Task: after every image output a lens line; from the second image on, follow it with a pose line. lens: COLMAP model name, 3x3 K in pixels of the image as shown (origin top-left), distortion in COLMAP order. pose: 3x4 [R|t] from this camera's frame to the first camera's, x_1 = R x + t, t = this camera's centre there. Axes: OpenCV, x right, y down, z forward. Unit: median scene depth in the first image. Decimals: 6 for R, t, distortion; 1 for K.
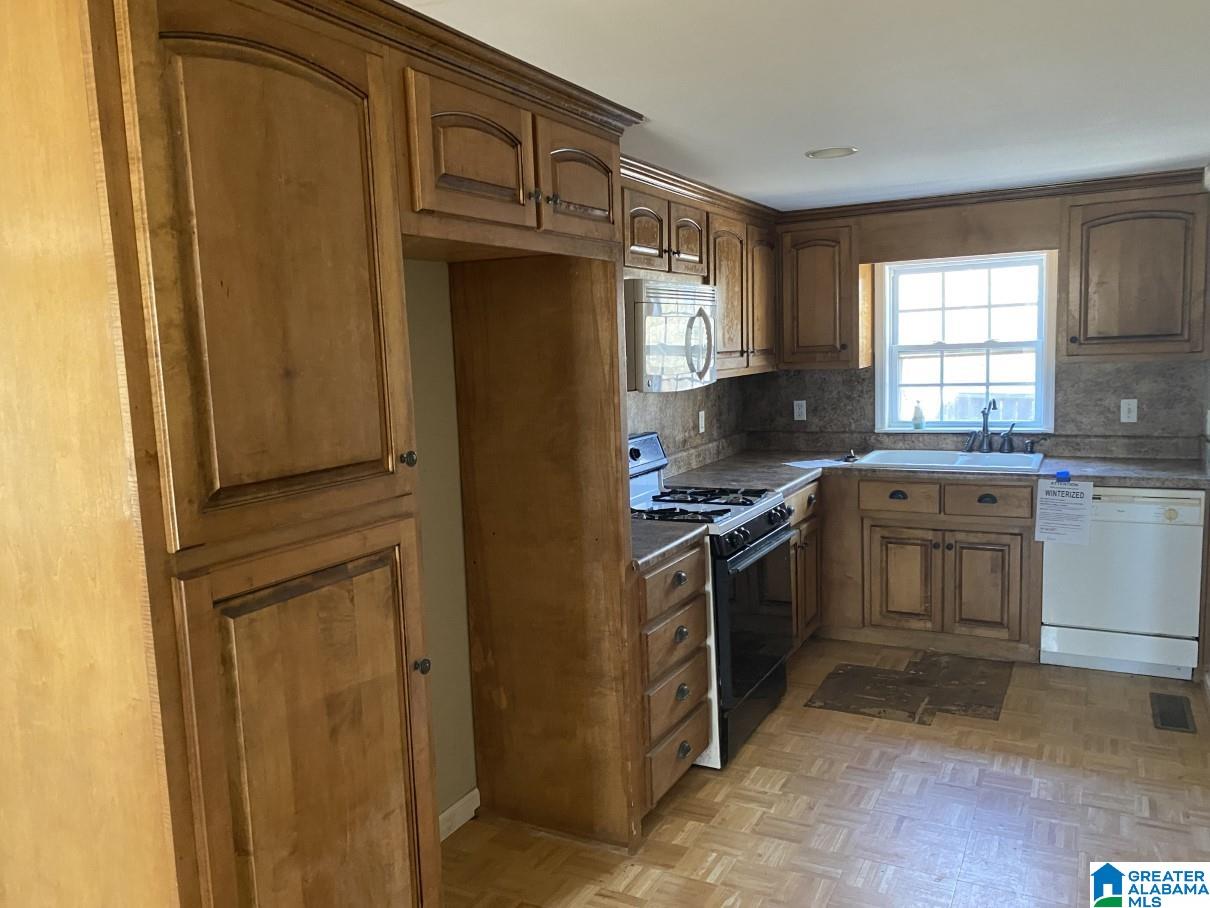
lens RADIAL K [[916.2, 0, 605.0], [0, 916.2, 454.0], [0, 0, 1]] dist [0.003690, -0.002089]
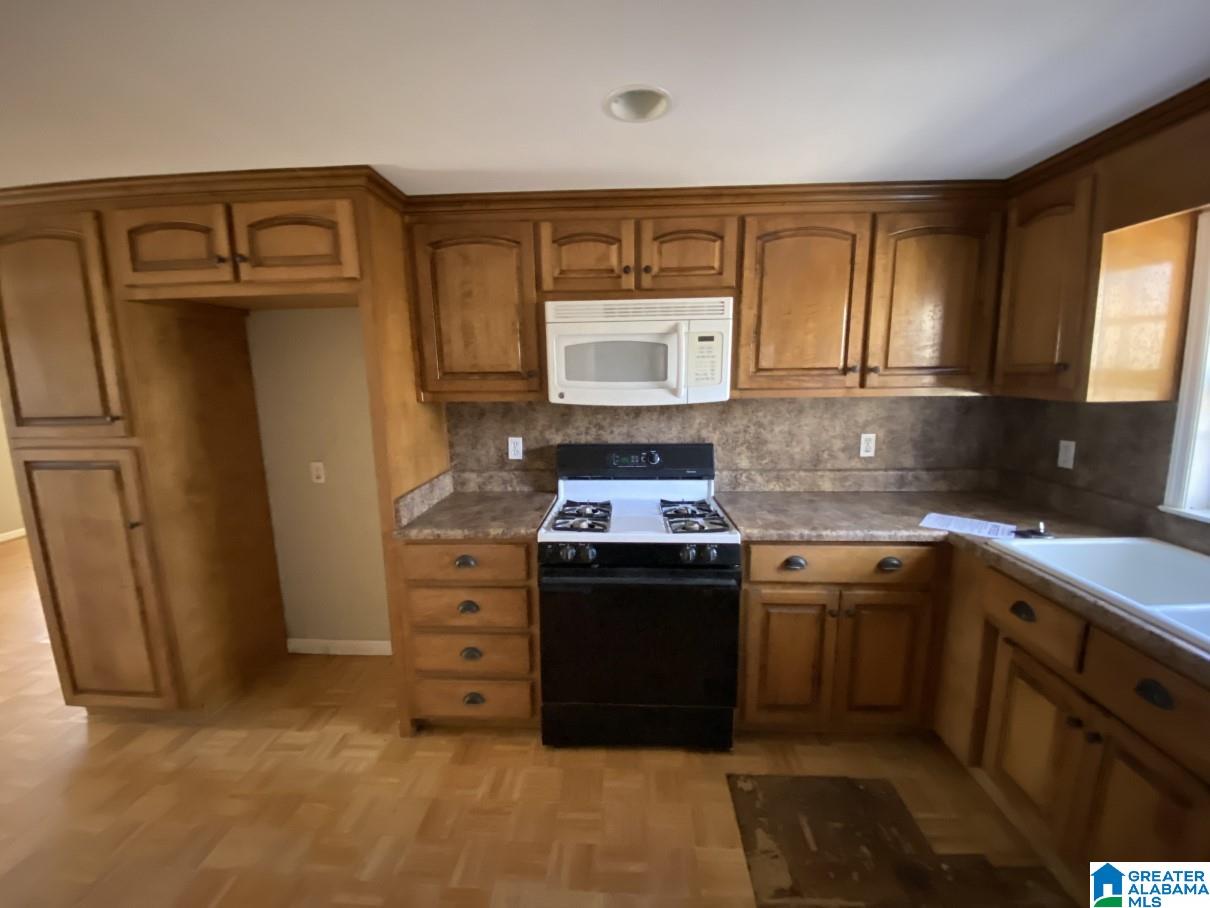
lens RADIAL K [[500.8, 0, 605.0], [0, 500.8, 449.3], [0, 0, 1]] dist [-0.020278, -0.000004]
pose [[0.432809, 0.171994, -0.884926, 0.481136], [-0.110639, 0.984344, 0.137205, -0.077791], [0.894670, 0.038524, 0.445063, 0.604301]]
